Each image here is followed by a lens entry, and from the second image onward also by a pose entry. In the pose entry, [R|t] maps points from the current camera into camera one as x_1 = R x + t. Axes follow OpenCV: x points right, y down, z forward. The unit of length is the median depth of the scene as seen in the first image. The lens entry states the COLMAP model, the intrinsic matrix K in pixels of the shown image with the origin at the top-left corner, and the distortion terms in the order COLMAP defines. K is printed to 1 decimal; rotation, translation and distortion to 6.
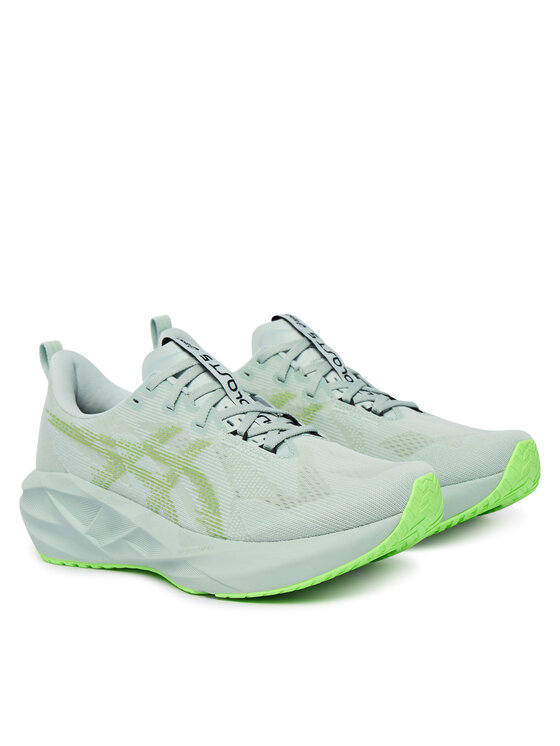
lens RADIAL K [[2196.1, 0, 280.0], [0, 2196.1, 373.0], [0, 0, 1]] dist [-0.089124, -0.504483]
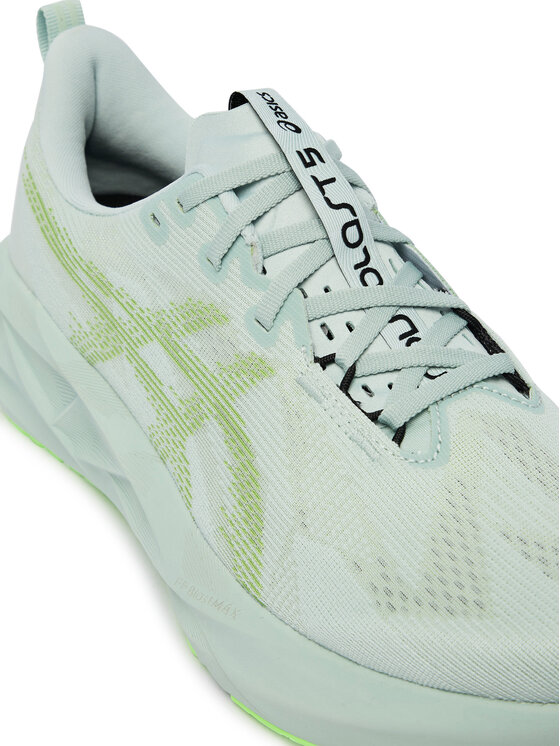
lens RADIAL K [[1748.8, 0, 280.0], [0, 1748.8, 373.0], [0, 0, 1]] dist [-0.060118, -0.190147]
pose [[0.970838, 0.190152, -0.145998, 0.023100], [-0.113225, 0.900480, 0.419900, -0.121659], [0.211313, -0.391124, 0.895750, 0.654307]]
